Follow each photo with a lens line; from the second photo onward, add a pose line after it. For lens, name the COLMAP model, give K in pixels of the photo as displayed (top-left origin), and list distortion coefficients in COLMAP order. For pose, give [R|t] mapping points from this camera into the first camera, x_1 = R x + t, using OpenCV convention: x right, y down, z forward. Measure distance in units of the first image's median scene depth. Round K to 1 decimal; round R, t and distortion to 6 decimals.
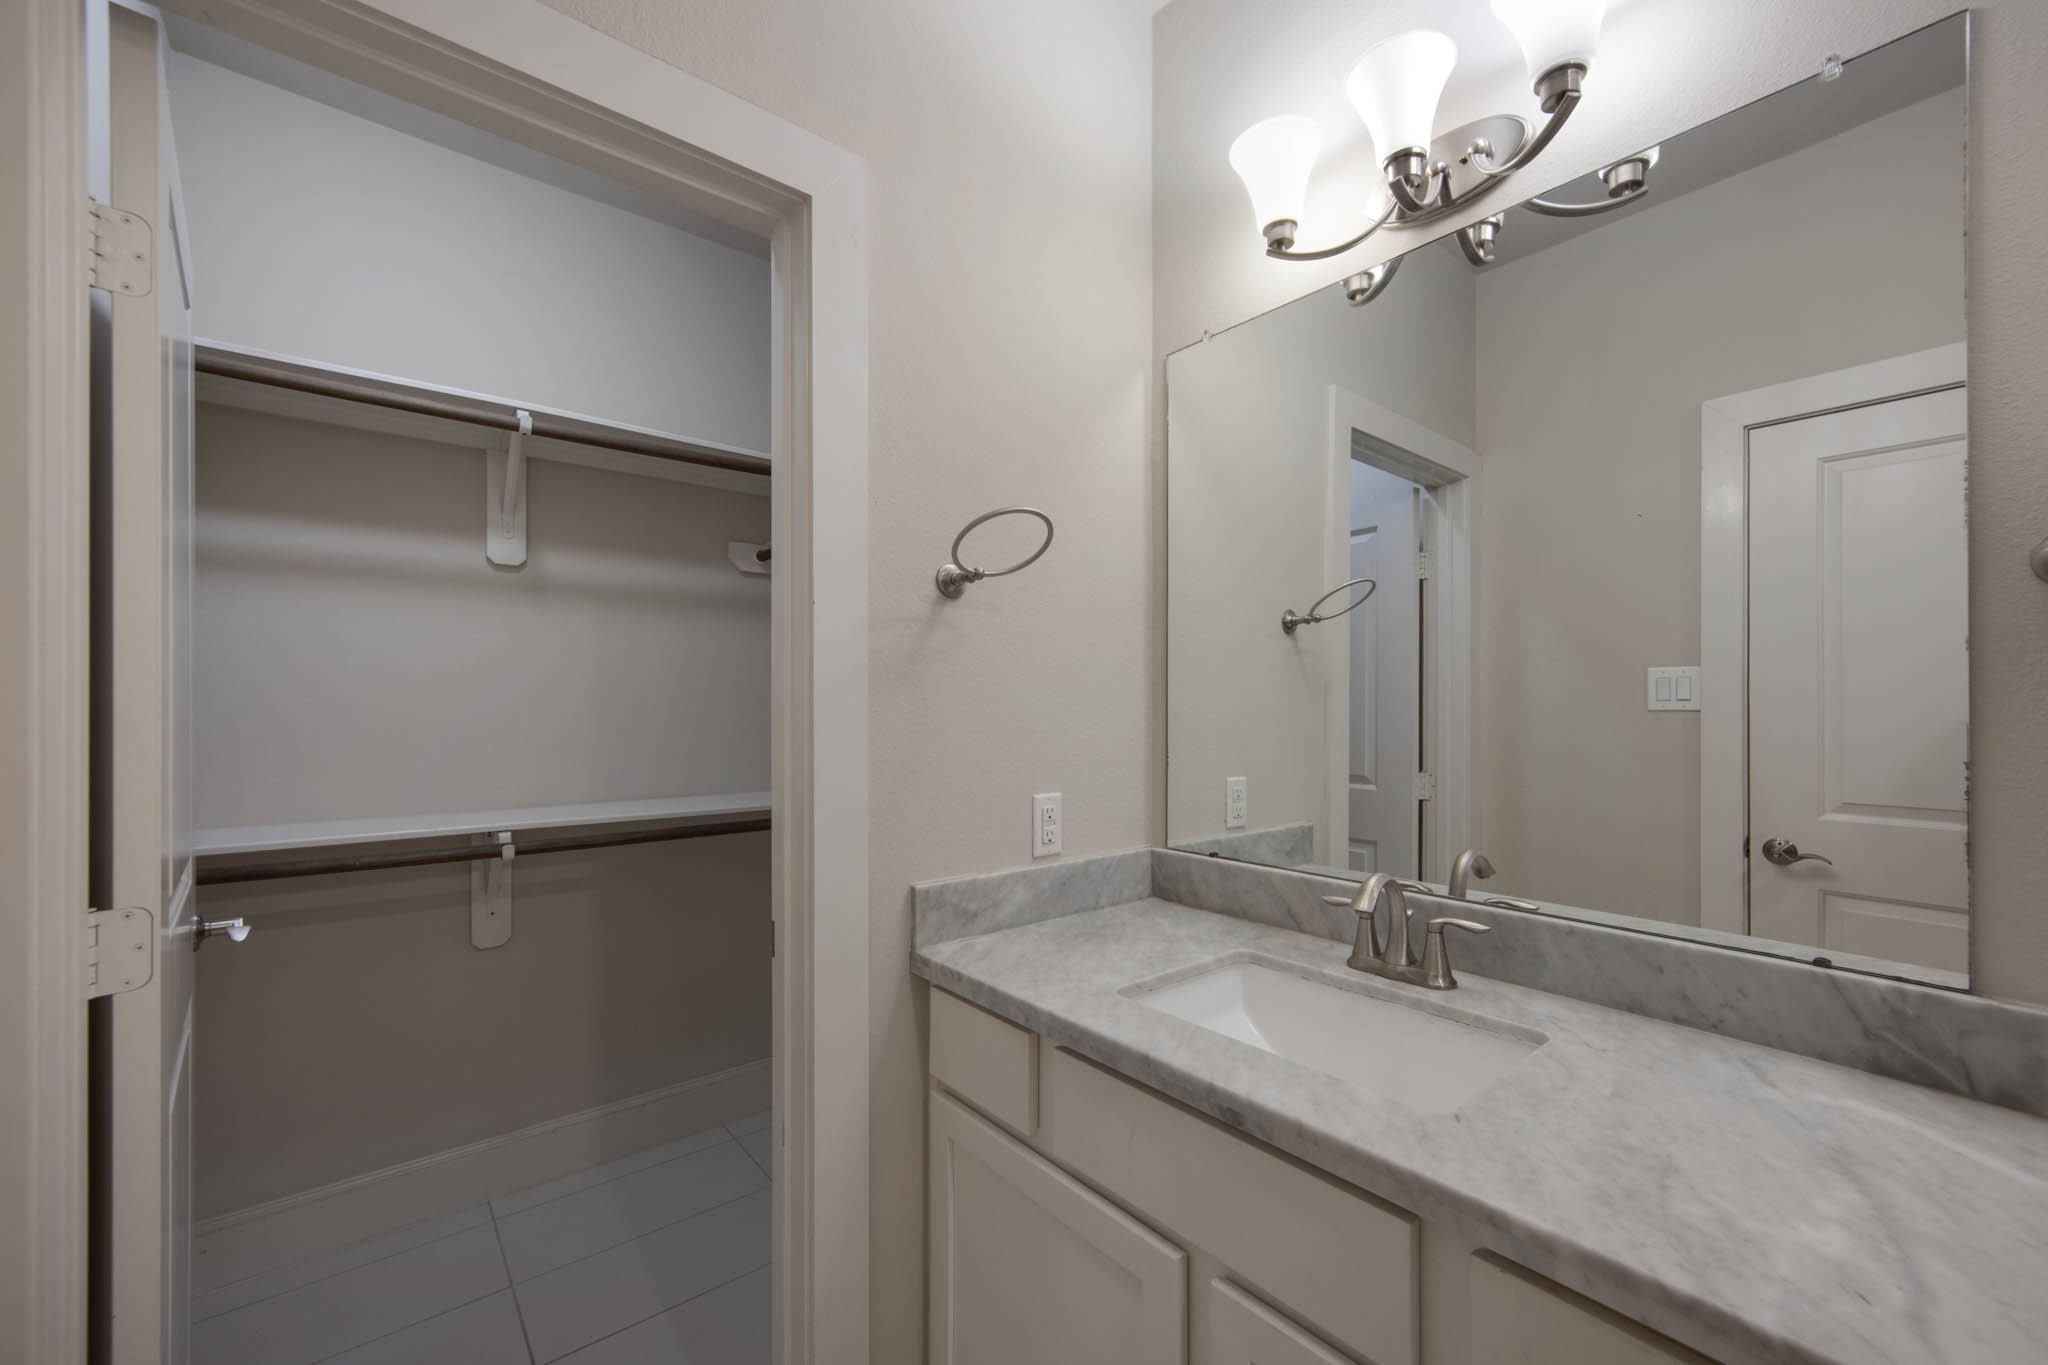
lens RADIAL K [[816.7, 0, 1025.8], [0, 816.7, 704.1], [0, 0, 1]] dist [0.016815, 0.000364]
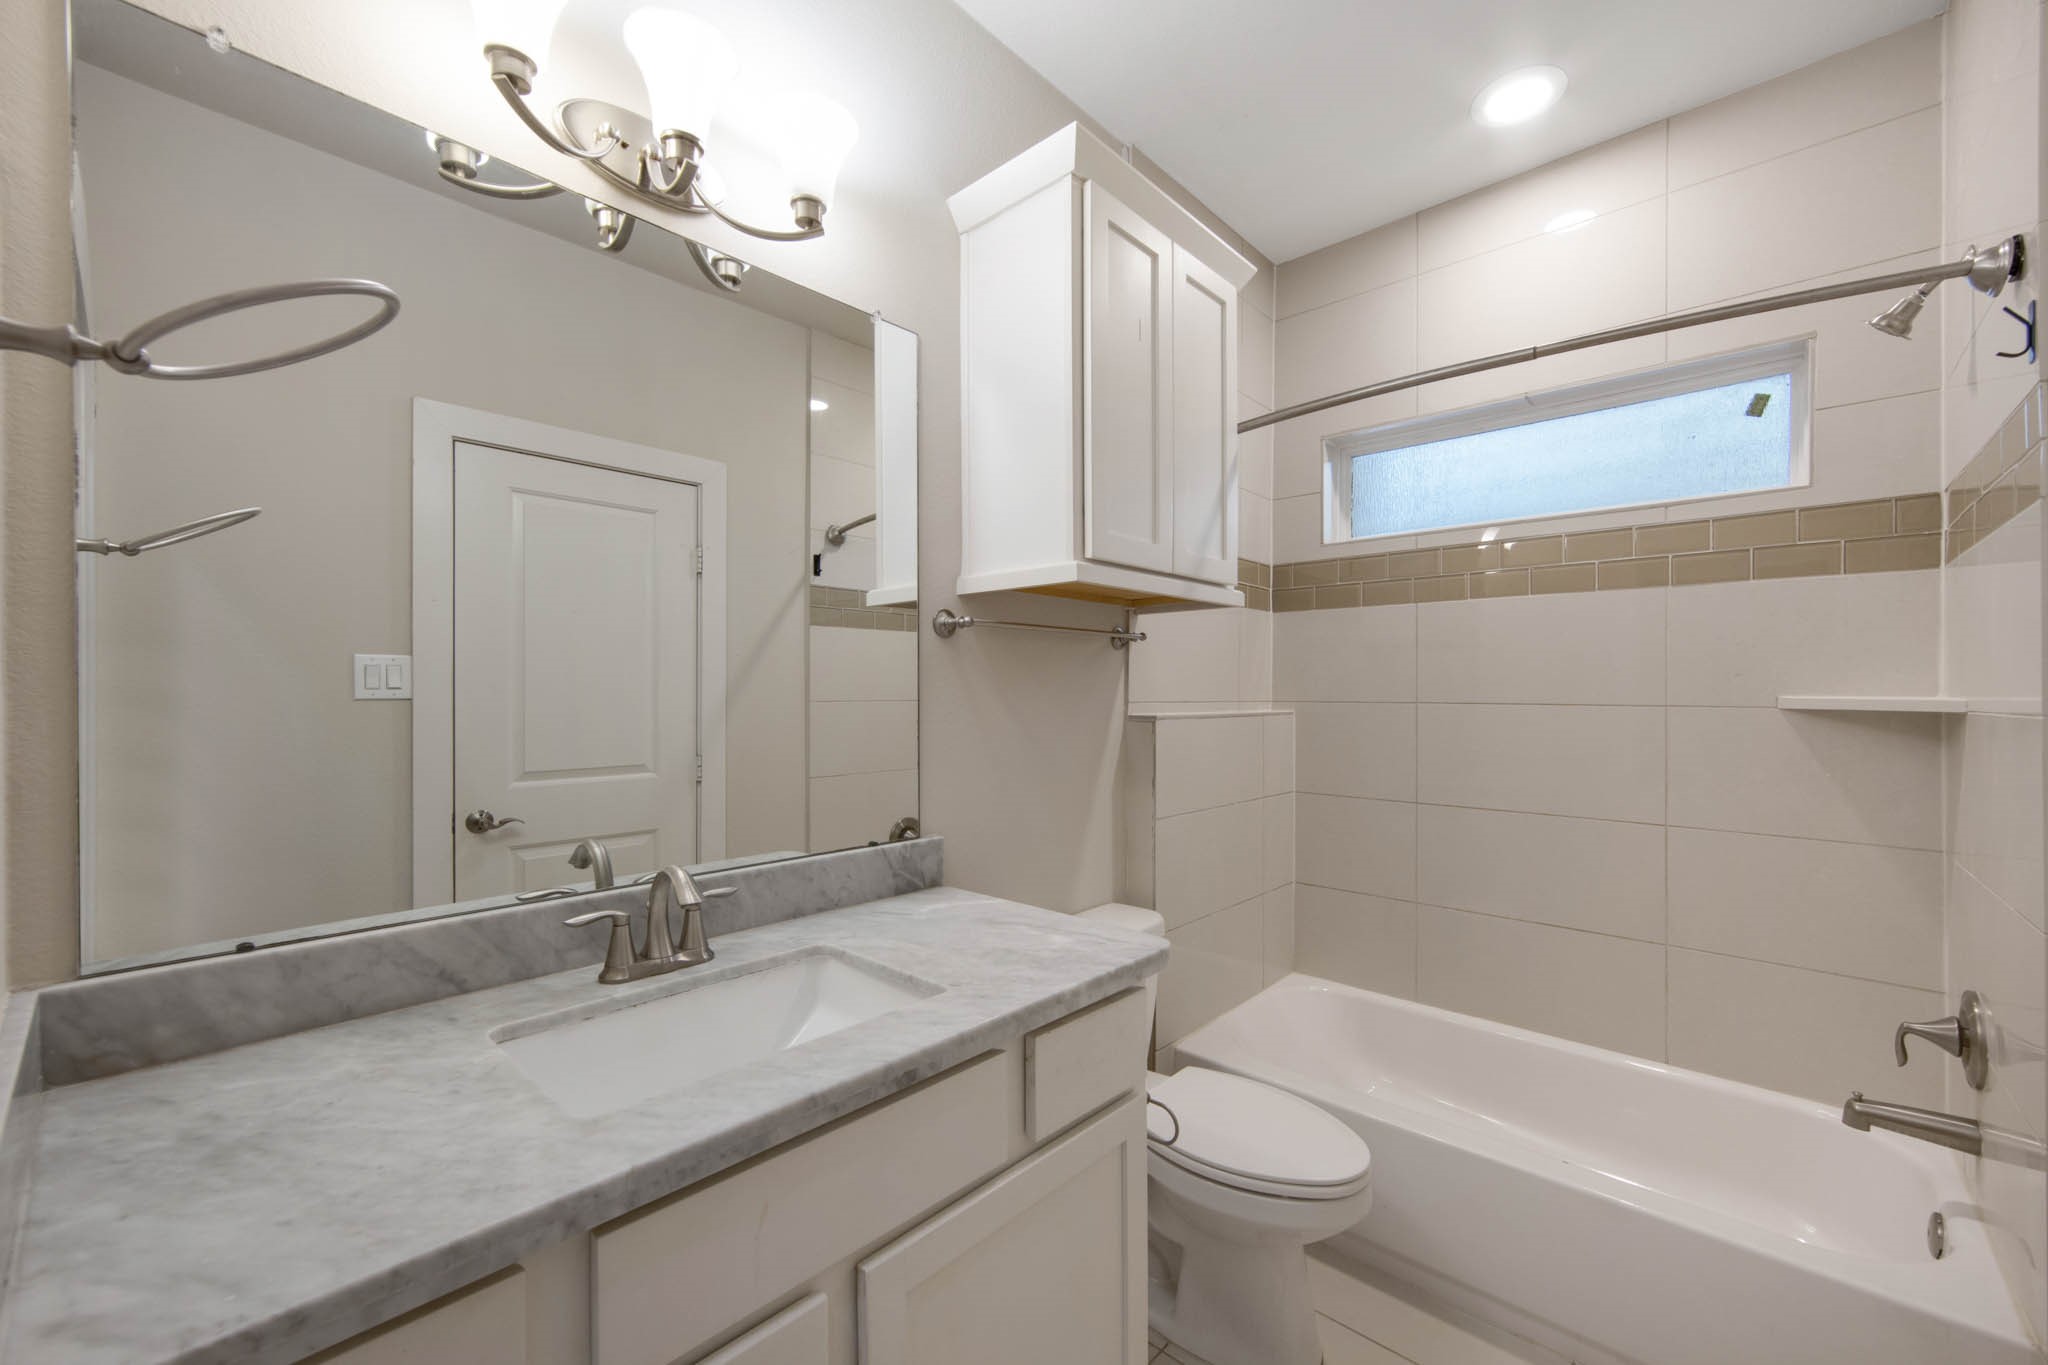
lens RADIAL K [[821.9, 0, 1053.0], [0, 821.9, 707.5], [0, 0, 1]] dist [0.000966, 0.000244]
pose [[-0.151588, -0.015825, 0.988317, -0.571705], [0.000337, 0.999871, 0.016062, 0.004876], [-0.988444, 0.002768, -0.151563, 0.680465]]
